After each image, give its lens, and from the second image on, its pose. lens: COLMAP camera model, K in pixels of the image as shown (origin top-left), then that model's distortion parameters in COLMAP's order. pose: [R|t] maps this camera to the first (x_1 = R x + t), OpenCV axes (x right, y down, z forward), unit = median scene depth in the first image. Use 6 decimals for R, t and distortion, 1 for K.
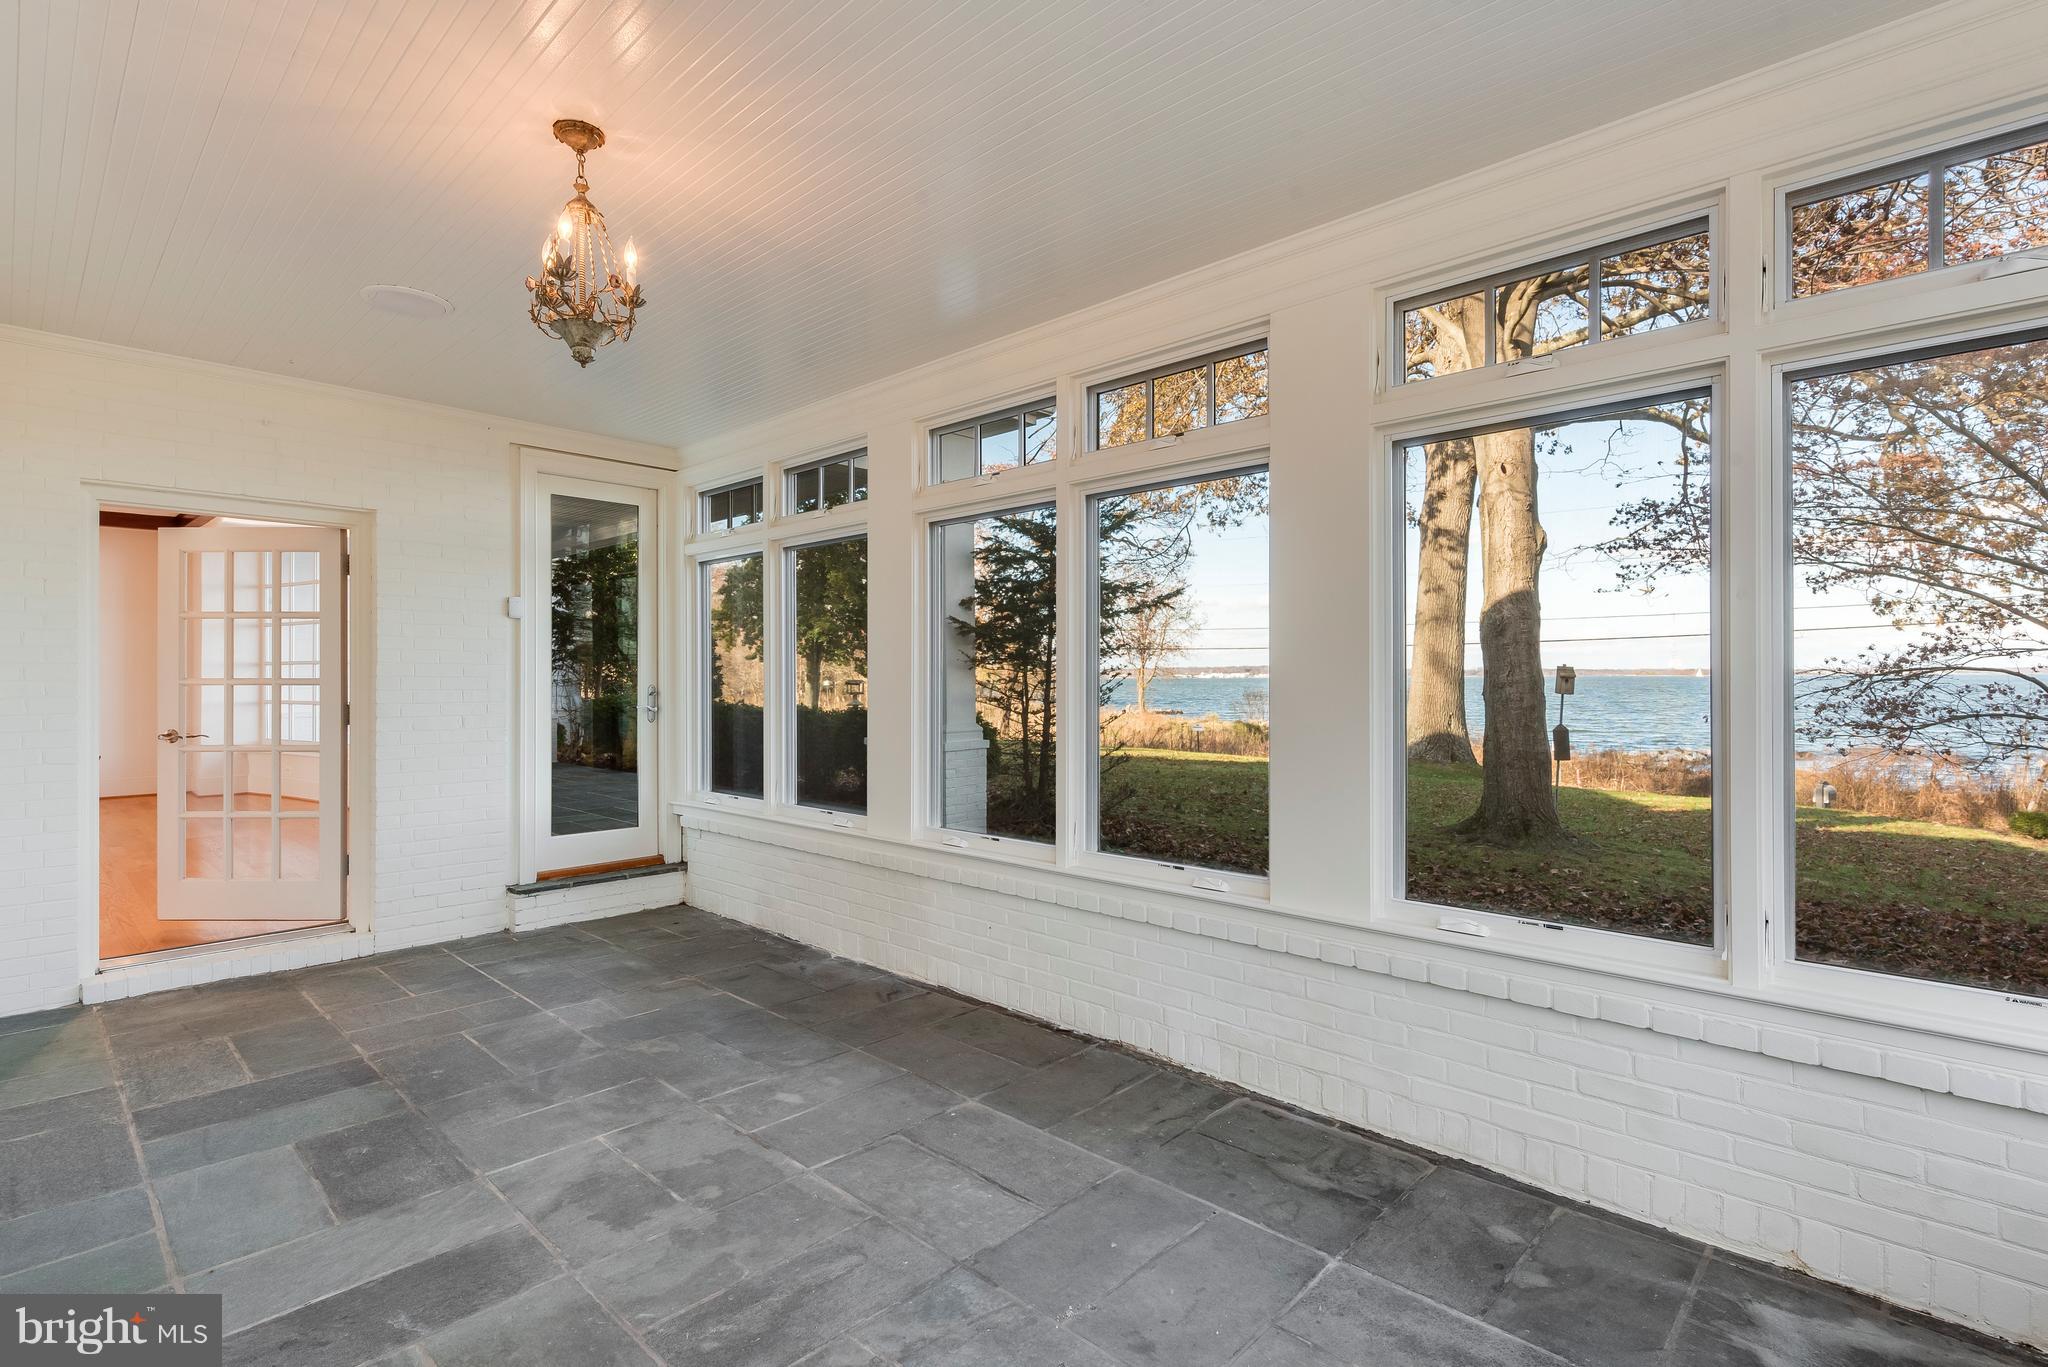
lens RADIAL K [[965.3, 0, 1024.9], [0, 965.3, 675.0], [0, 0, 1]] dist [0.009182, -0.001327]
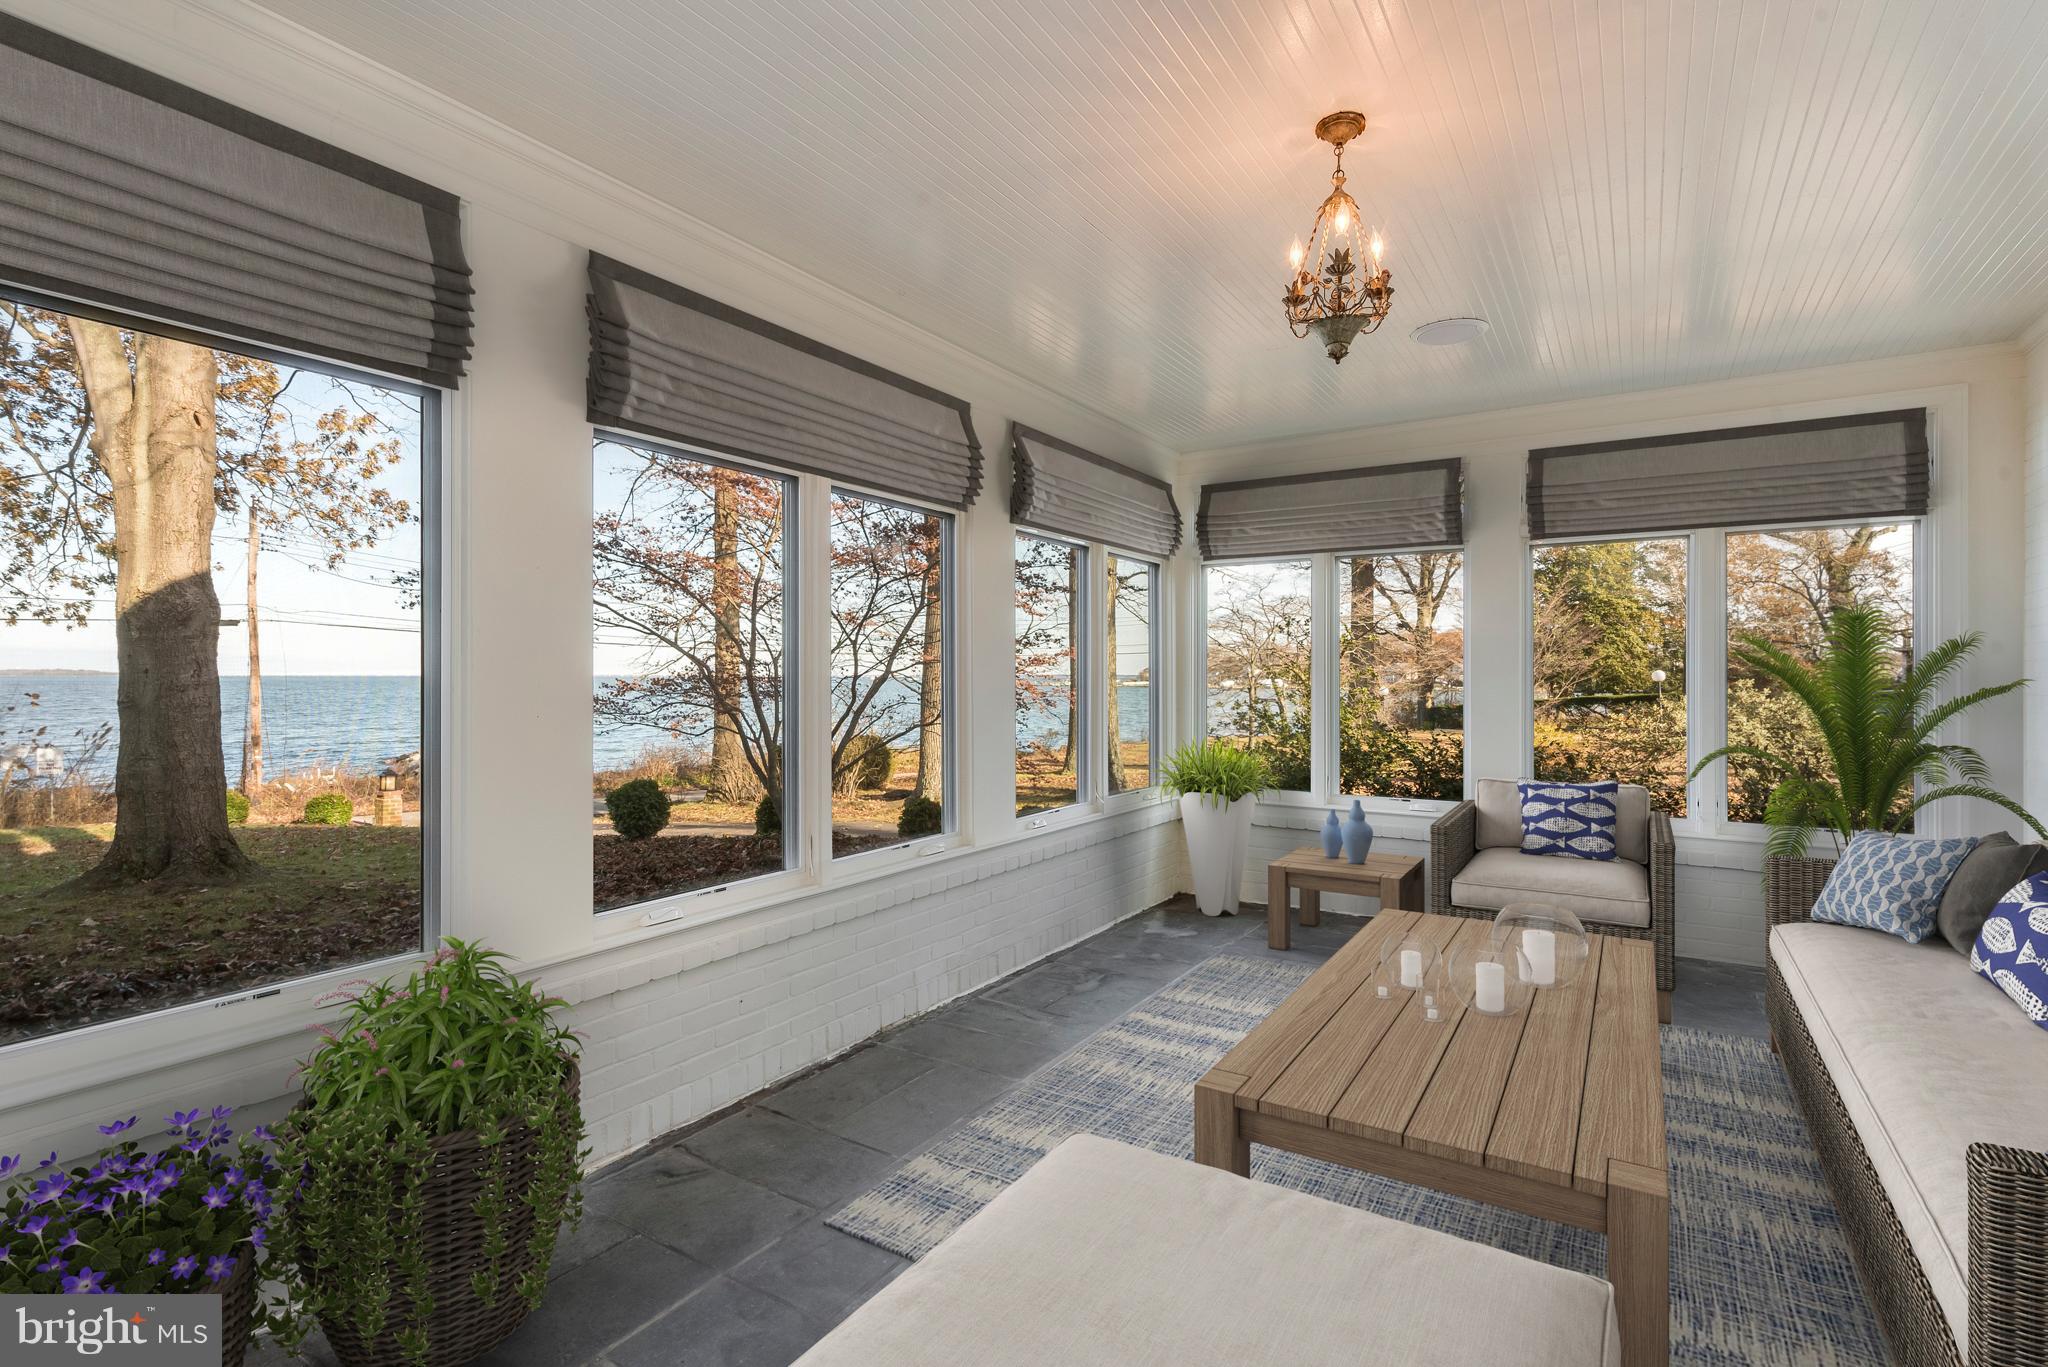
lens RADIAL K [[965.3, 0, 1024.9], [0, 965.3, 675.0], [0, 0, 1]] dist [0.009182, -0.001327]
pose [[-0.198840, 0.006057, 0.980013, -1.139183], [-0.005148, 0.999961, -0.007225, 0.006114], [-0.980018, -0.006482, -0.198801, 1.265294]]
